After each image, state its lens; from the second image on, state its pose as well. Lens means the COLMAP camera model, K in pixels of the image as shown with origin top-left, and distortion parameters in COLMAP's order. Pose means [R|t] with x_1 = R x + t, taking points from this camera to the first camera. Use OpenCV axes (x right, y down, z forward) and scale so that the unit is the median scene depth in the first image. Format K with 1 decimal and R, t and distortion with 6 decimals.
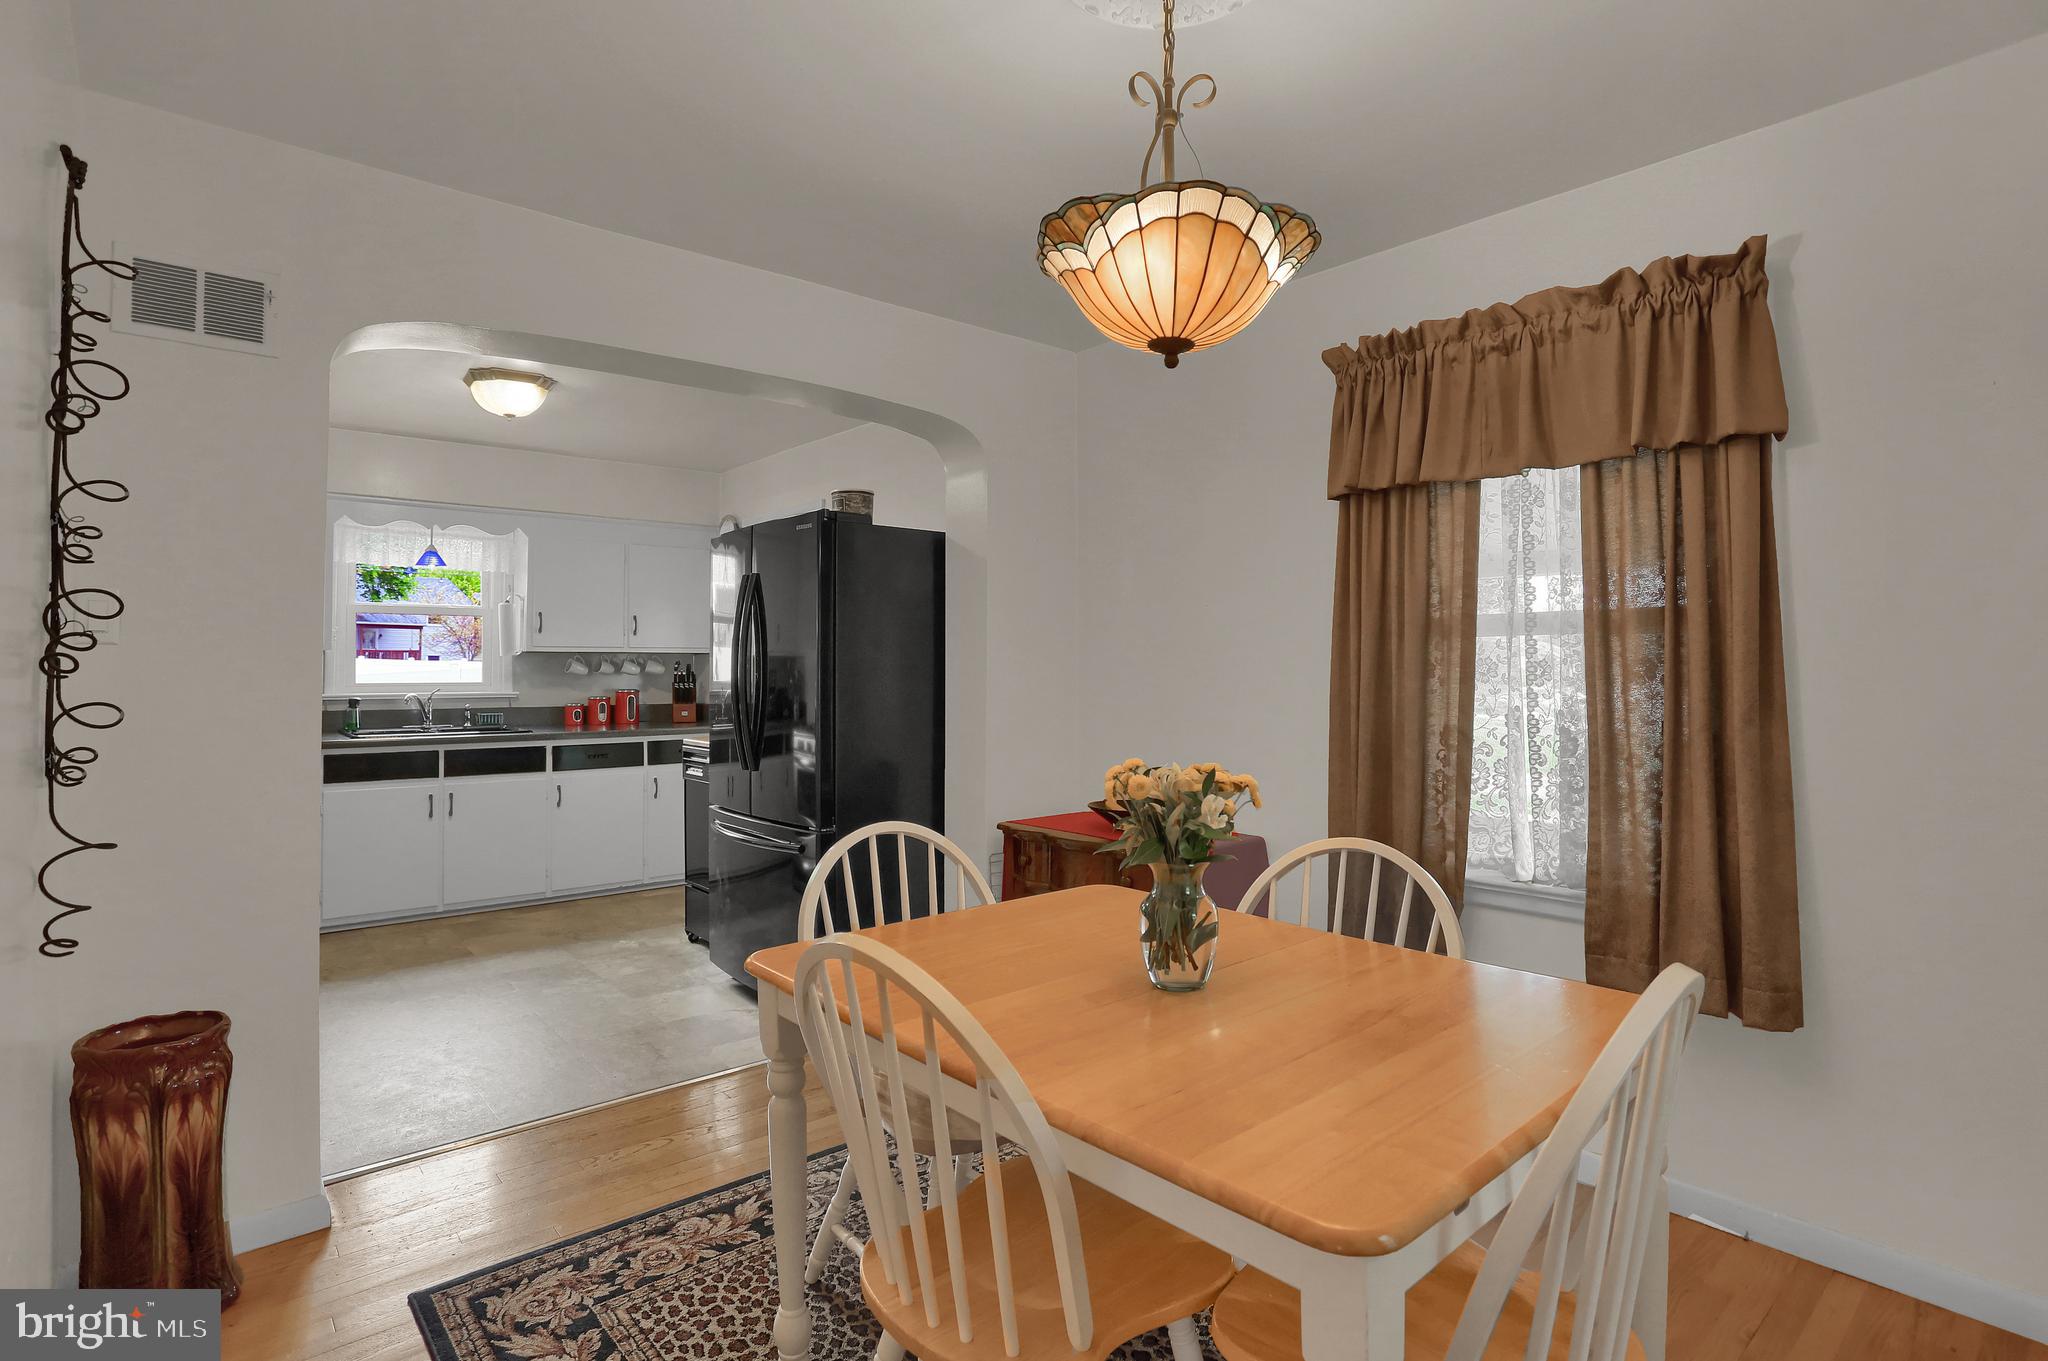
lens RADIAL K [[1032.1, 0, 1011.3], [0, 1032.1, 668.4], [0, 0, 1]] dist [-0.053565, 0.015397]
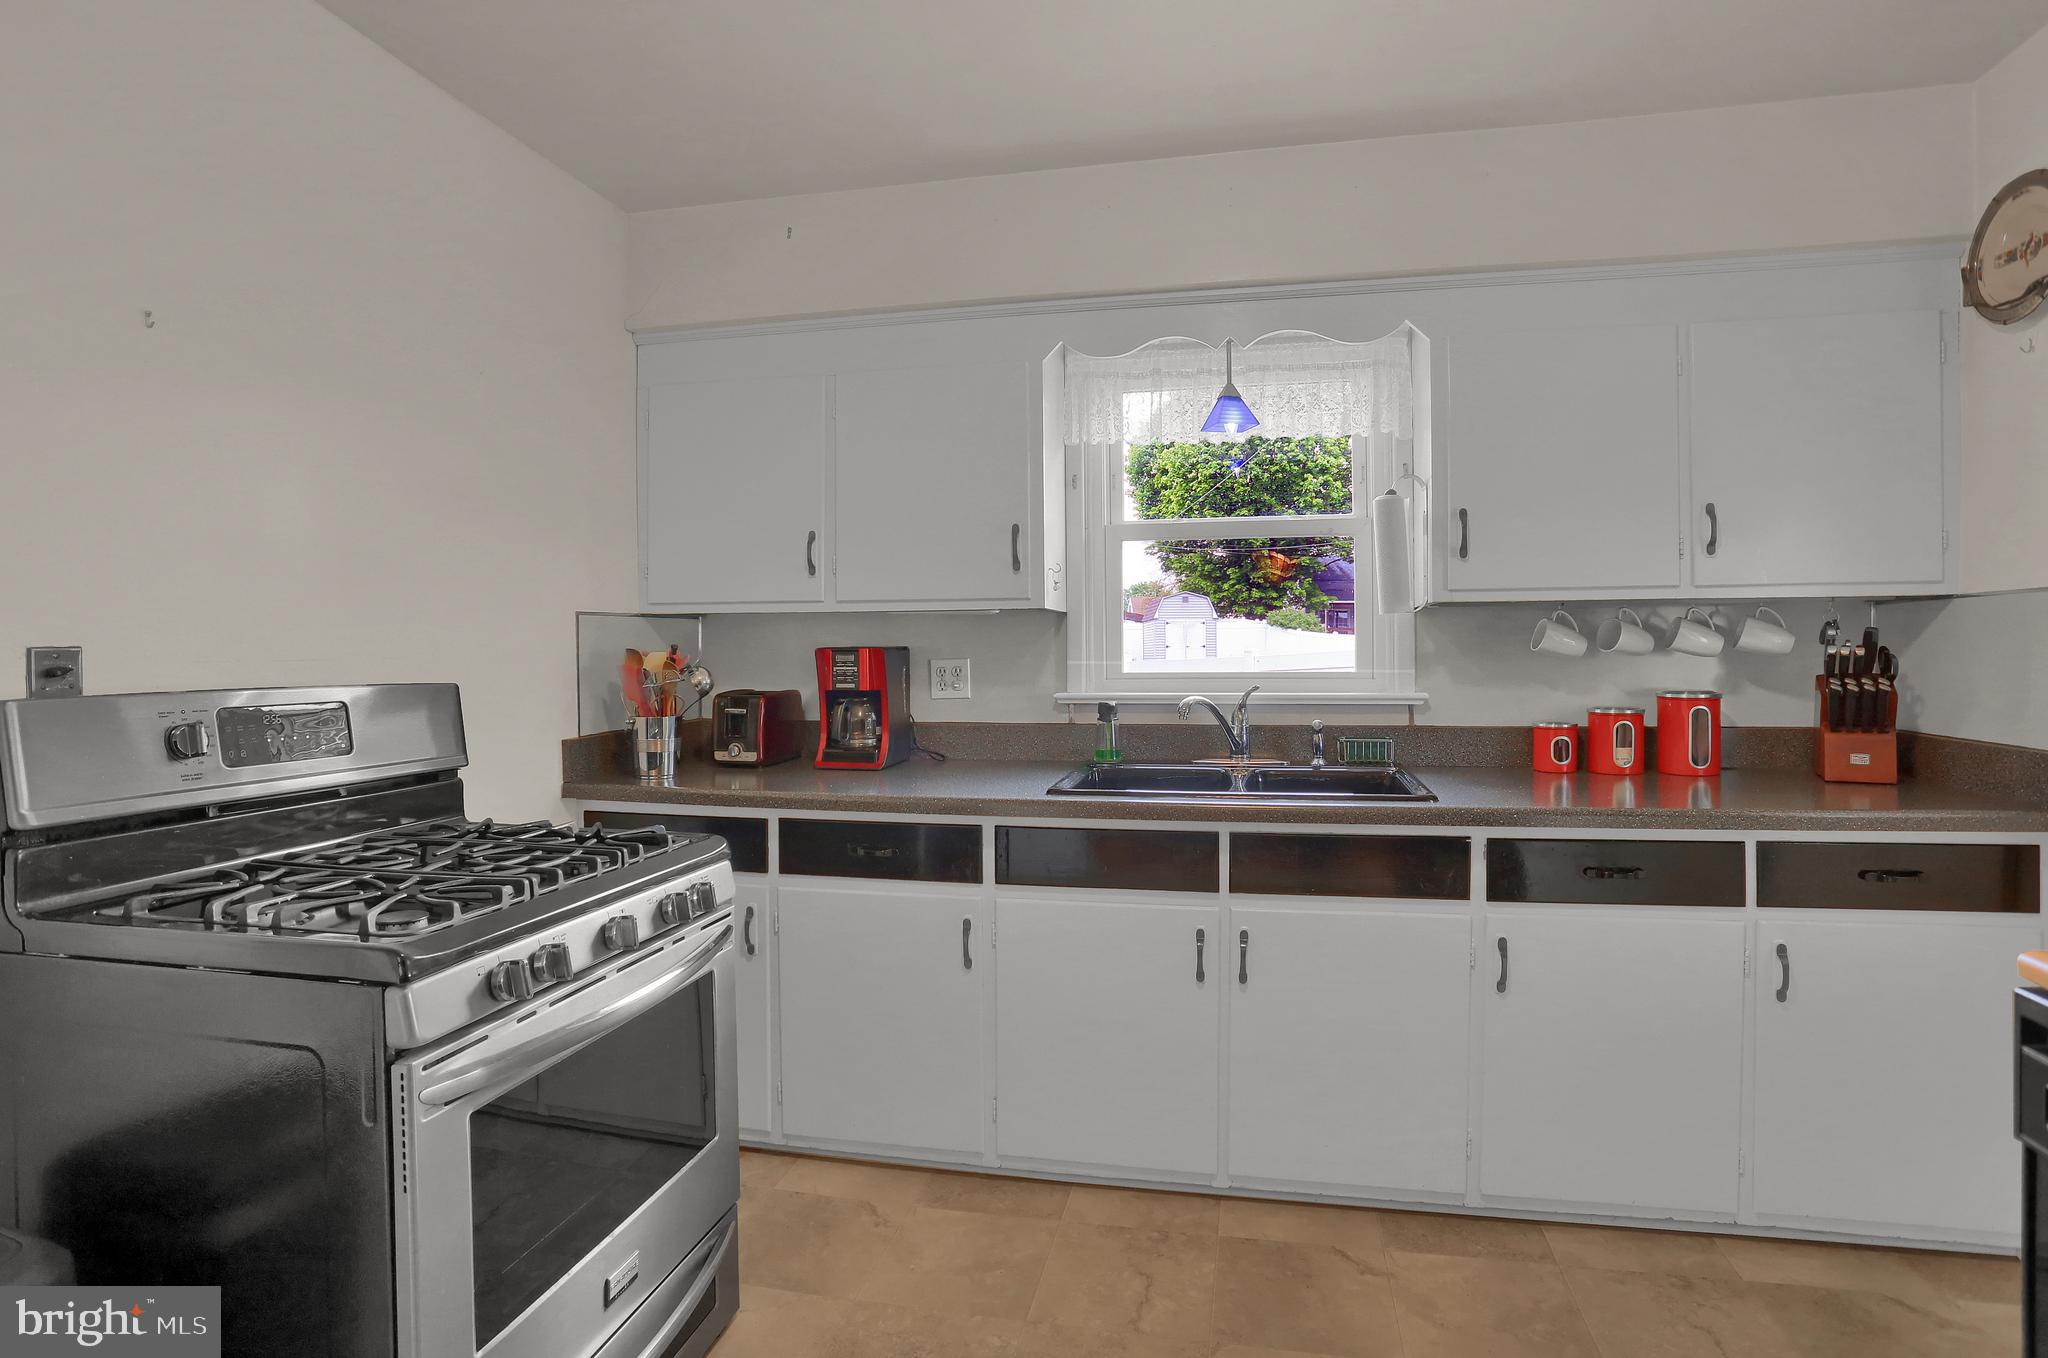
lens RADIAL K [[1032.1, 0, 1027.7], [0, 1032.1, 650.1], [0, 0, 1]] dist [-0.053565, 0.015397]
pose [[0.608625, -0.006895, -0.793428, -0.232497], [0.008546, 0.999961, -0.002135, 0.003071], [0.793412, -0.005481, 0.608660, 0.589899]]
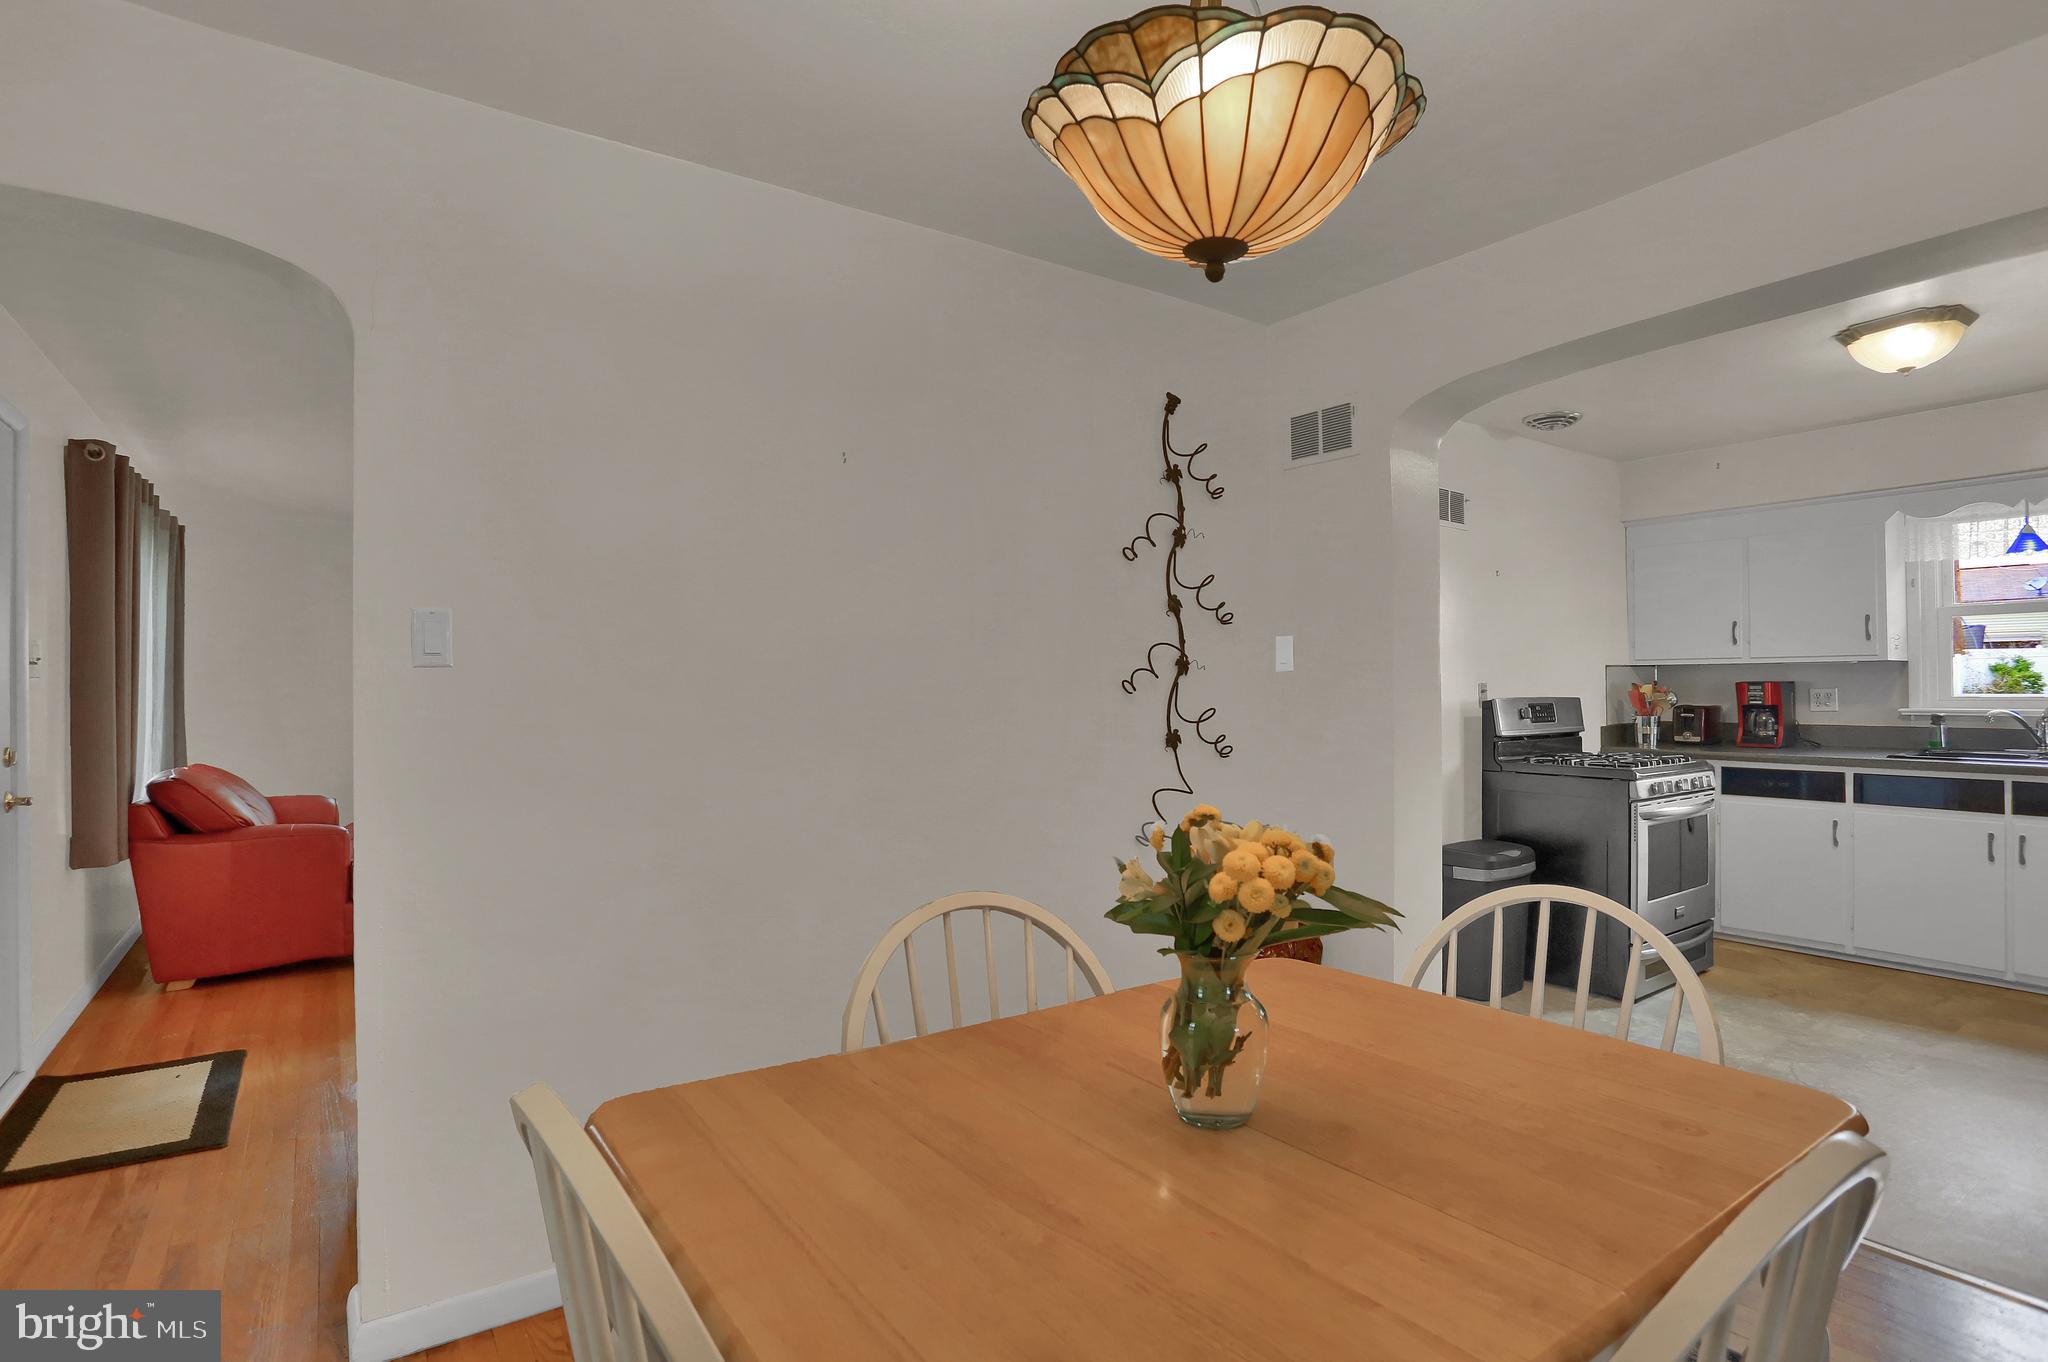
lens RADIAL K [[1032.1, 0, 1010.3], [0, 1032.1, 678.0], [0, 0, 1]] dist [-0.053565, 0.015397]
pose [[-0.091742, -0.012452, -0.995705, 0.262216], [0.007030, 0.999889, -0.013152, 0.003475], [0.995758, -0.008206, -0.091645, 0.252677]]
